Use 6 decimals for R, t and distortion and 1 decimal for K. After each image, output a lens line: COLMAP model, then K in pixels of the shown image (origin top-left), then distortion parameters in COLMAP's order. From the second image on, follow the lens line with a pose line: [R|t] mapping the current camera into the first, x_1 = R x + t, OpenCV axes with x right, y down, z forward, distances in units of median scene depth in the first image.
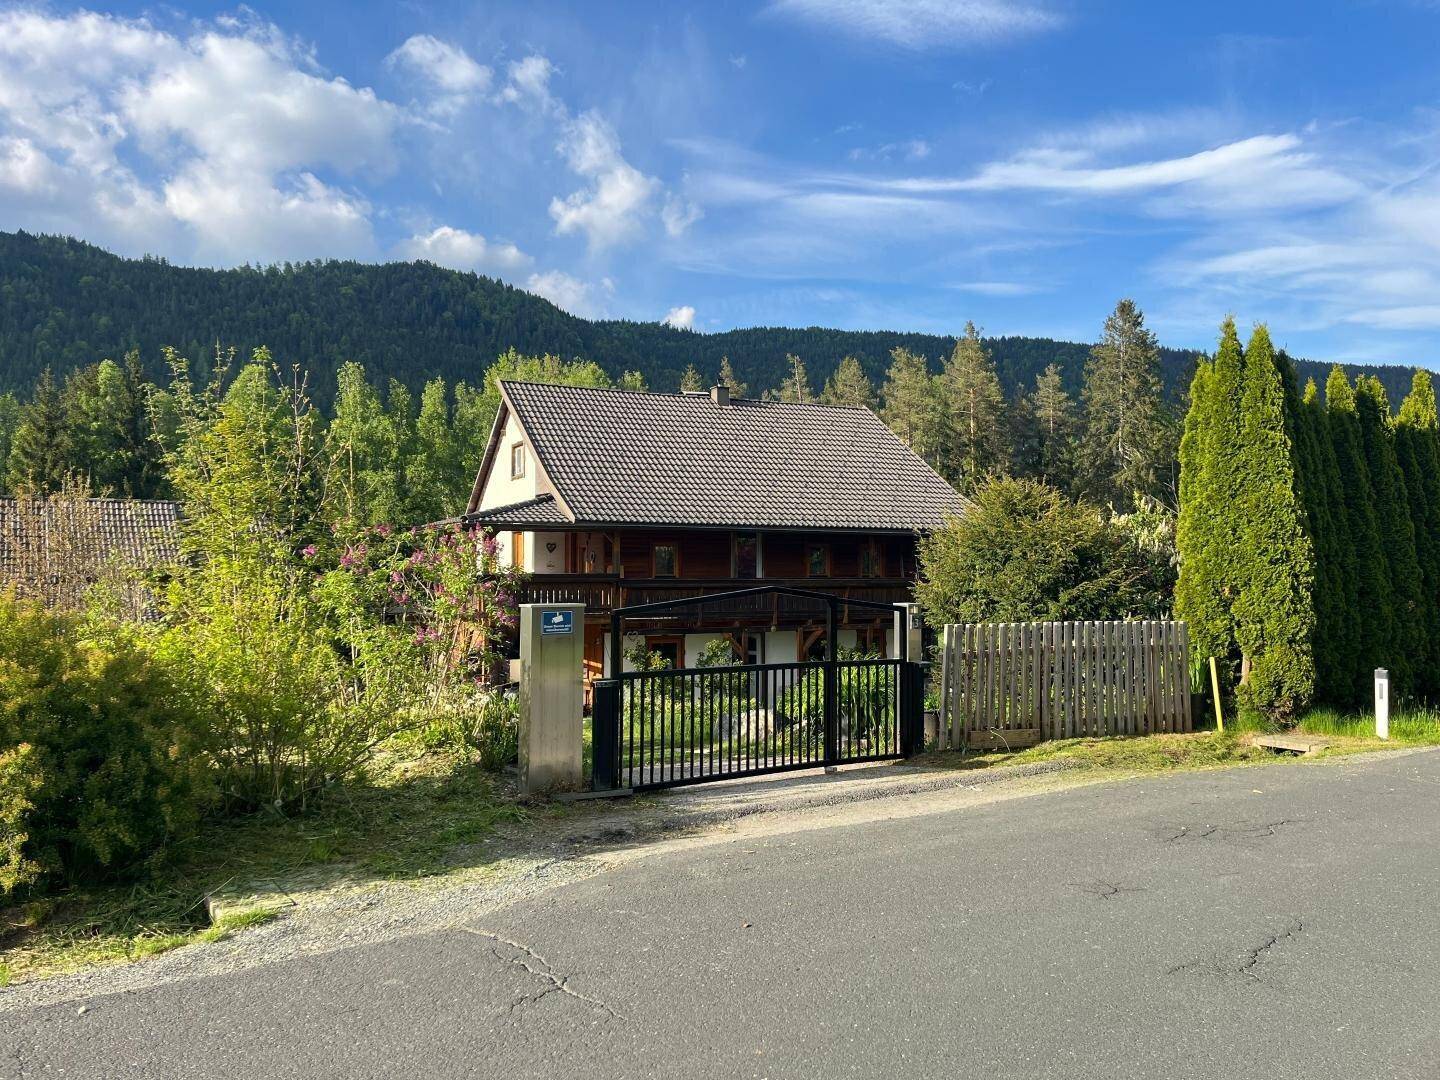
lens RADIAL K [[1285.4, 0, 720.0], [0, 1285.4, 540.0], [0, 0, 1]] dist [-0.003754, -0.004857]
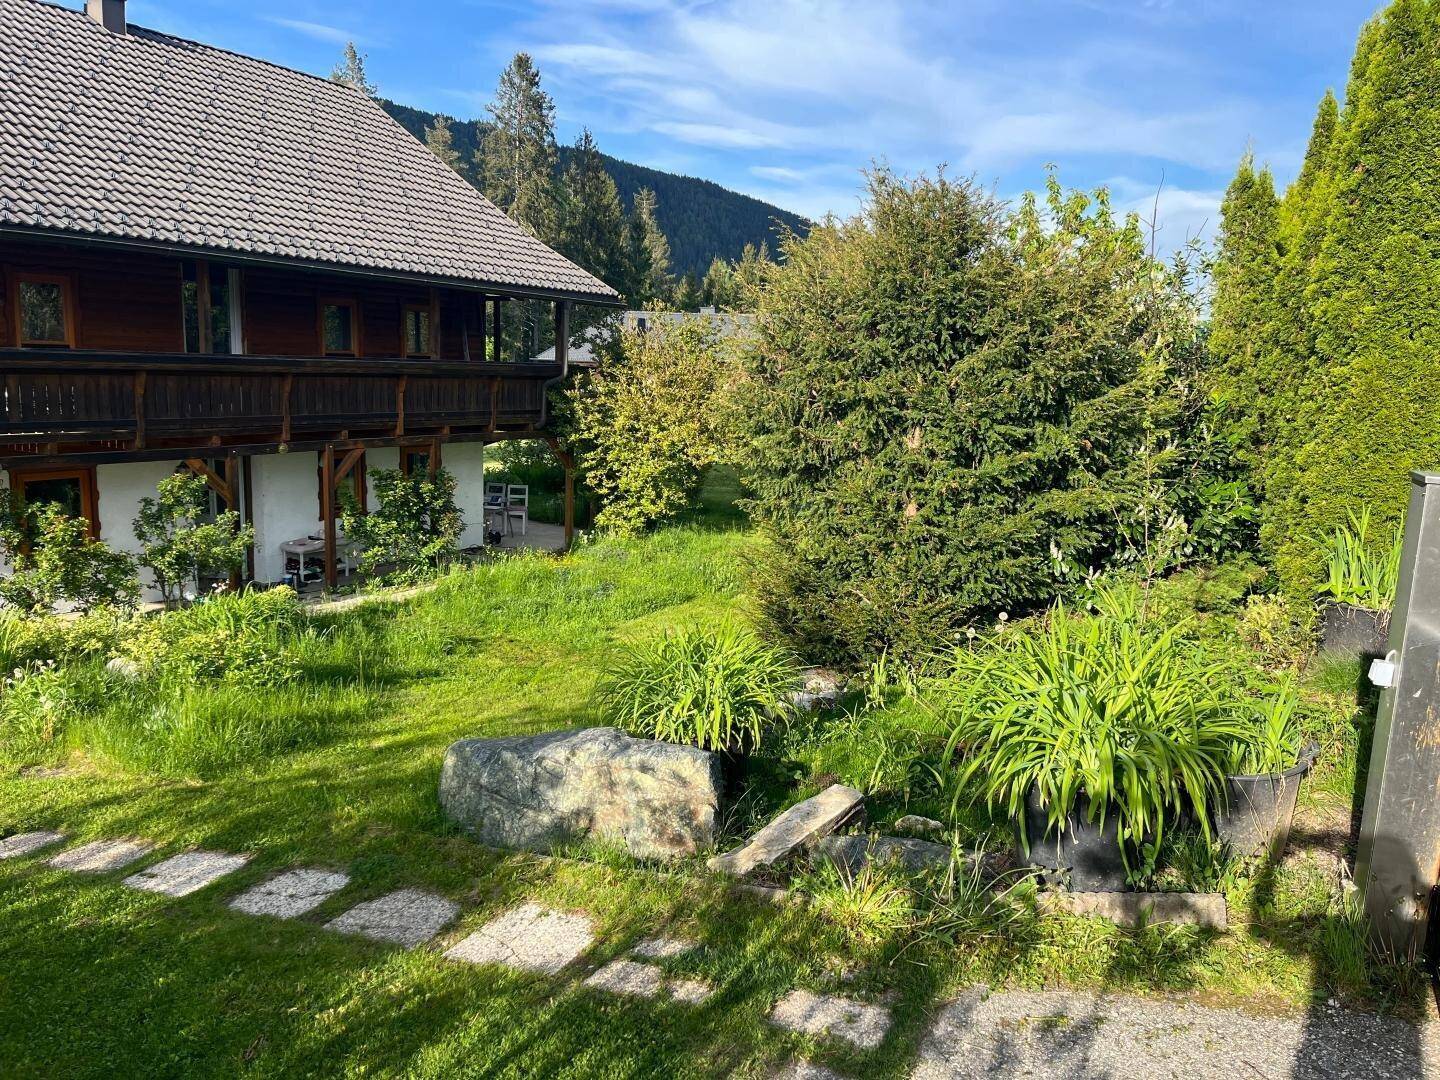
lens RADIAL K [[1081.6, 0, 724.7], [0, 1081.6, 562.6], [0, 0, 1]] dist [0.054876, -0.077593]
pose [[0.821754, -0.078958, 0.564346, -0.020461], [-0.043521, 0.978765, 0.200312, 0.004074], [-0.568178, -0.189168, 0.800867, 0.141731]]
